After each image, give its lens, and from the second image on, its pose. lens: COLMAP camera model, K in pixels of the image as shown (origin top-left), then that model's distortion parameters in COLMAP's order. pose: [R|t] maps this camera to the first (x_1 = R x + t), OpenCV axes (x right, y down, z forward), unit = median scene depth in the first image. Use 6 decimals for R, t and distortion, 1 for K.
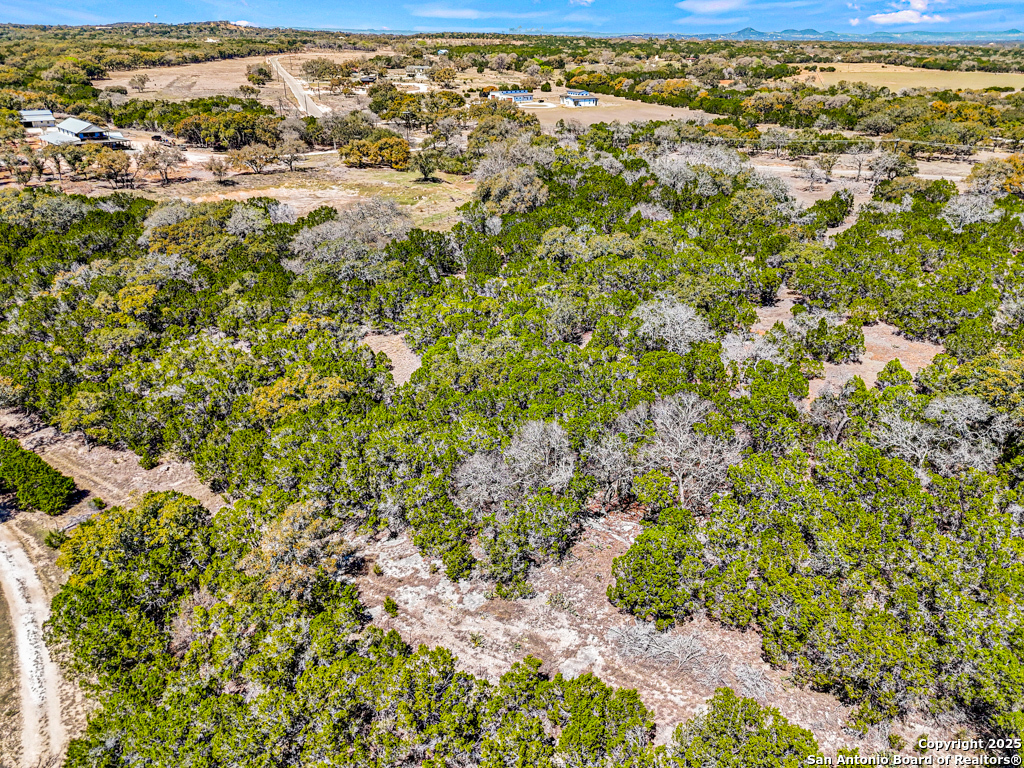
lens RADIAL K [[752.0, 0, 511.1], [0, 752.0, 386.6], [0, 0, 1]] dist [0.059386, -0.043644]
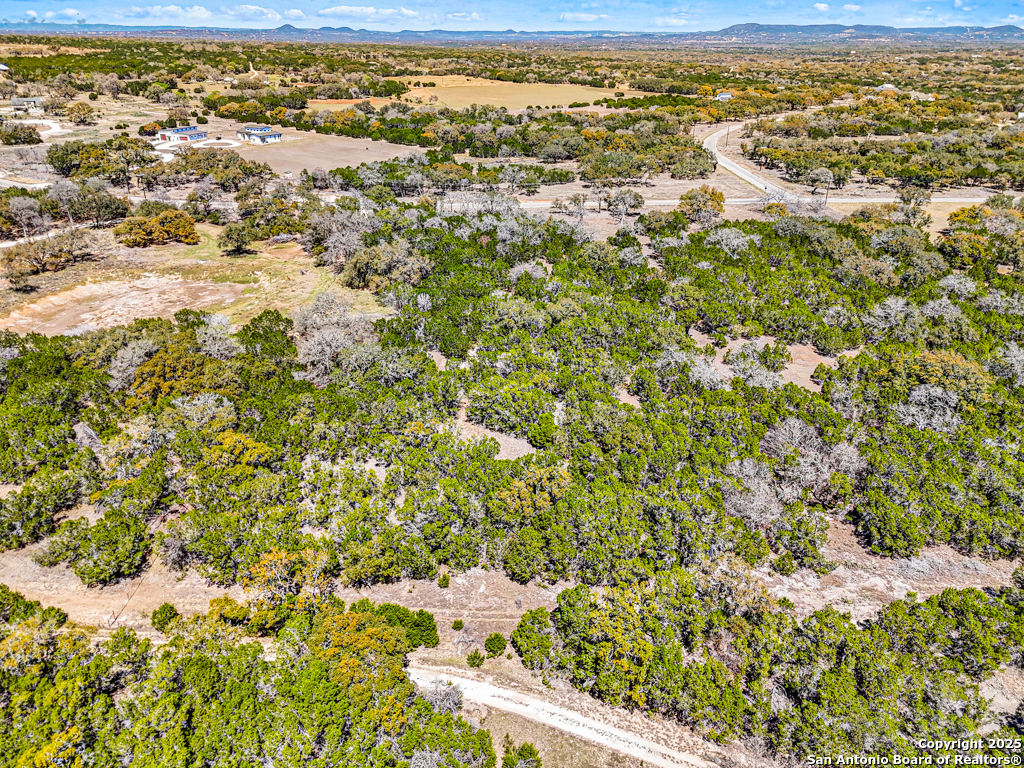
lens RADIAL K [[752.0, 0, 509.7], [0, 752.0, 382.6], [0, 0, 1]] dist [0.059386, -0.043644]
pose [[0.859460, -0.213610, 0.464434, -0.432607], [0.213511, 0.975472, 0.053543, -0.120225], [-0.464480, 0.053144, 0.883988, -0.047775]]
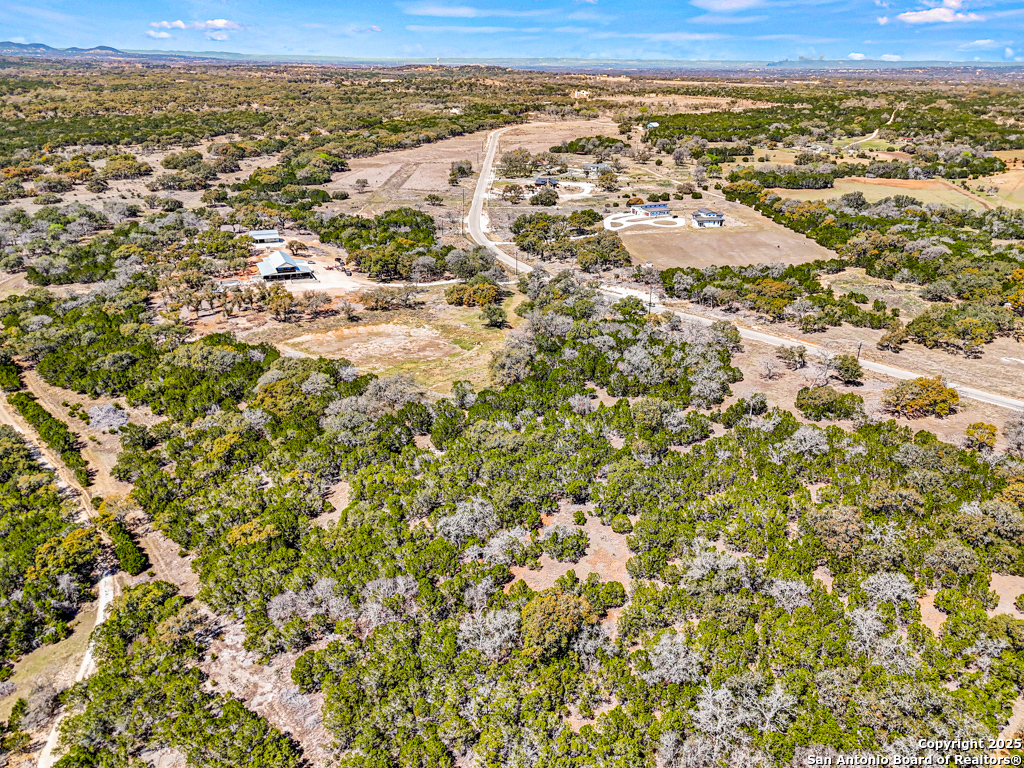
lens RADIAL K [[752.0, 0, 513.6], [0, 752.0, 386.4], [0, 0, 1]] dist [0.059386, -0.043644]
pose [[0.950192, 0.127022, -0.284606, 0.444325], [-0.135667, 0.990696, -0.010787, -0.221653], [0.280587, 0.048862, 0.958584, -0.363421]]
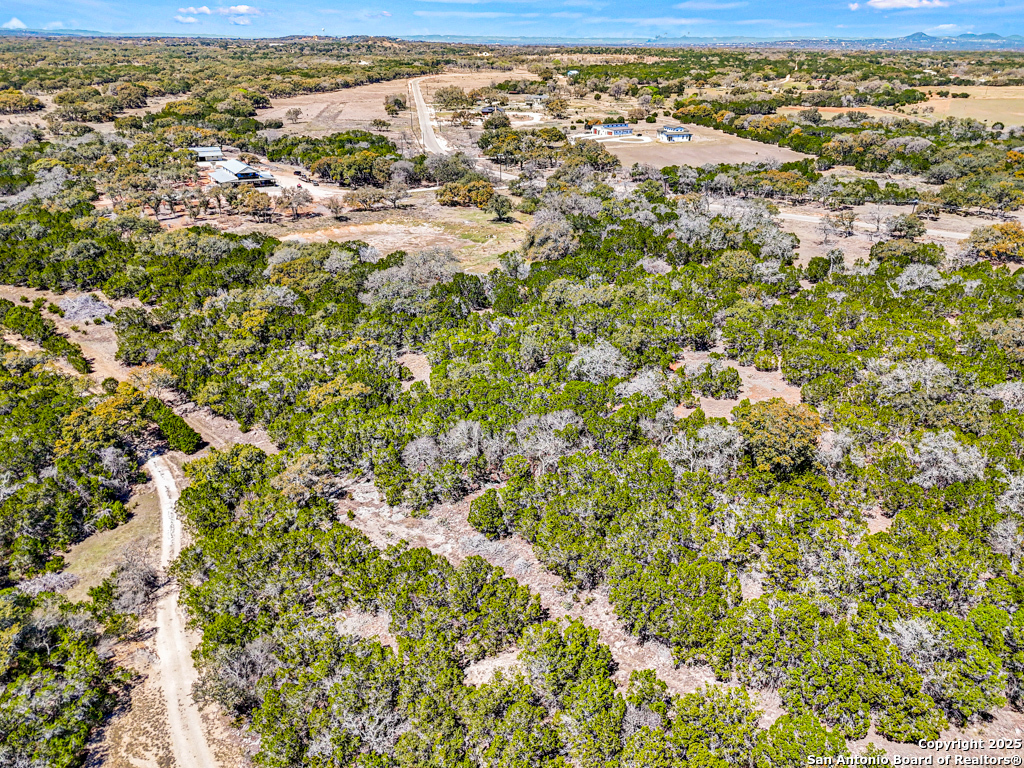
lens RADIAL K [[752.0, 0, 512.9], [0, 752.0, 386.3], [0, 0, 1]] dist [0.059386, -0.043644]
pose [[0.984428, 0.070634, -0.160976, 0.167033], [-0.071710, 0.997425, -0.000874, -0.014456], [0.160500, 0.012404, 0.986958, -0.246509]]
